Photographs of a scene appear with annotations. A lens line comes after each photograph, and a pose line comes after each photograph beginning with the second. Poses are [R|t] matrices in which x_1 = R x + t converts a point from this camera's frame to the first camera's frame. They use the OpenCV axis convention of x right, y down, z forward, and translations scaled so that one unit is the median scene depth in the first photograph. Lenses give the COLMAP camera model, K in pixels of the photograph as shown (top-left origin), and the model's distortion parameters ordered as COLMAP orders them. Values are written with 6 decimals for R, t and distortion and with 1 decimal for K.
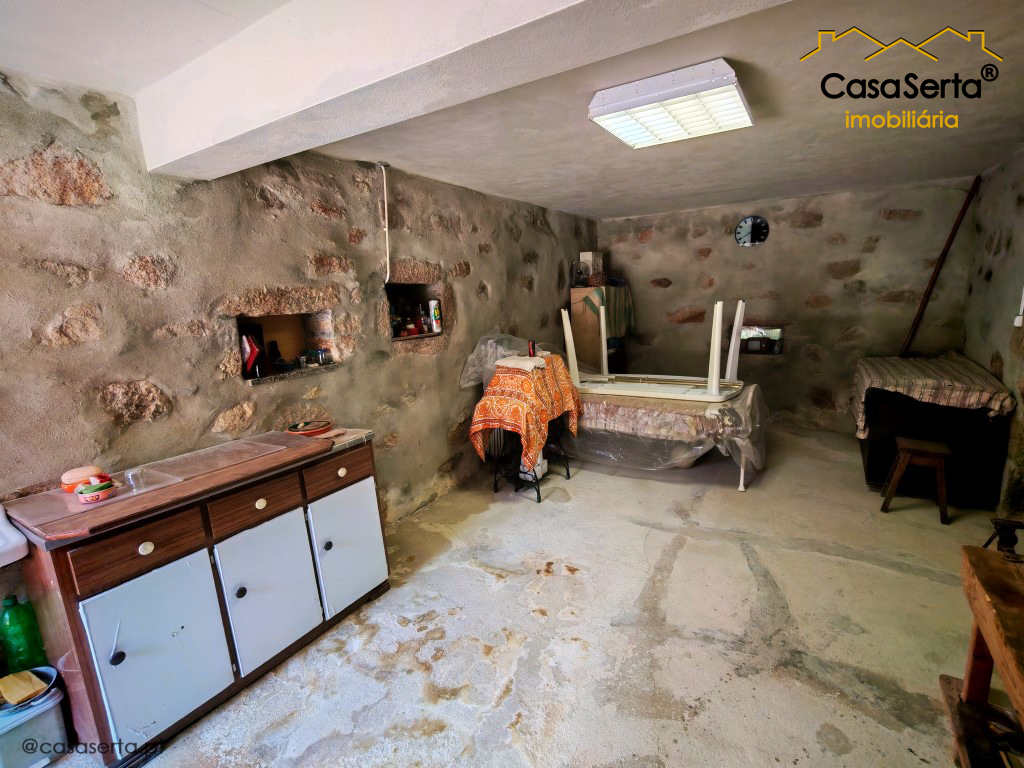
lens RADIAL K [[472.3, 0, 511.6], [0, 472.3, 381.6], [0, 0, 1]] dist [0.005613, -0.000562]
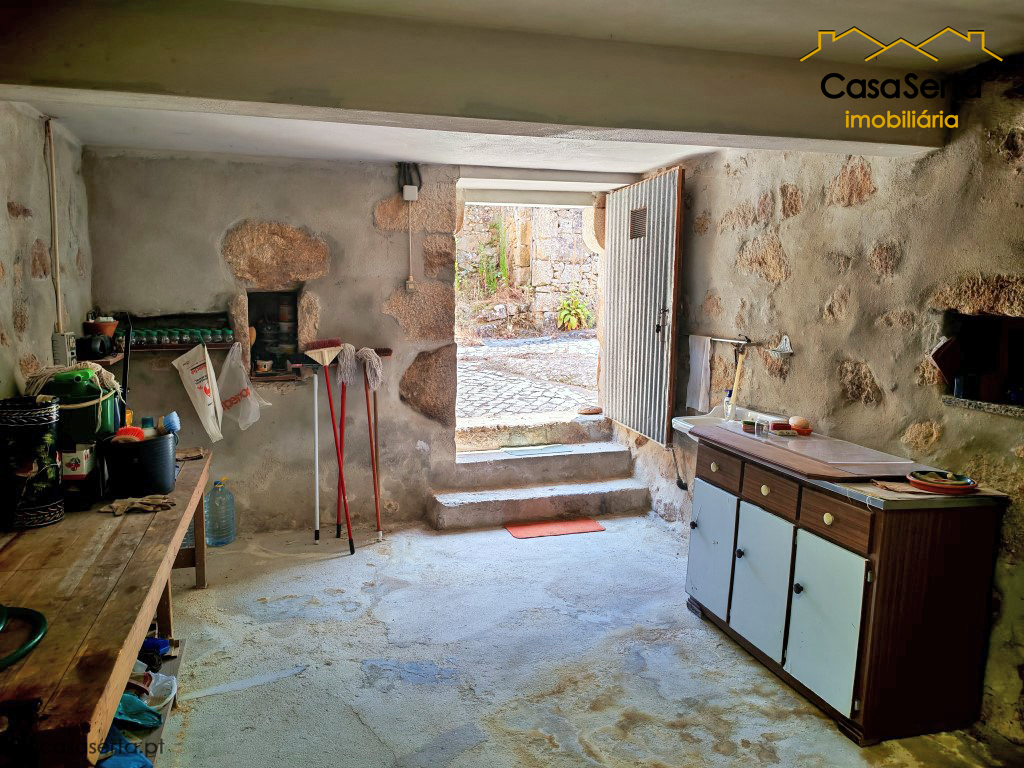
lens RADIAL K [[793.5, 0, 511.1], [0, 793.5, 366.4], [0, 0, 1]] dist [-0.004237, -0.003614]
pose [[-0.656485, 0.114838, -0.745547, 0.856585], [-0.121109, 0.959478, 0.254432, -0.291848], [0.744554, 0.257323, -0.615974, 1.274247]]
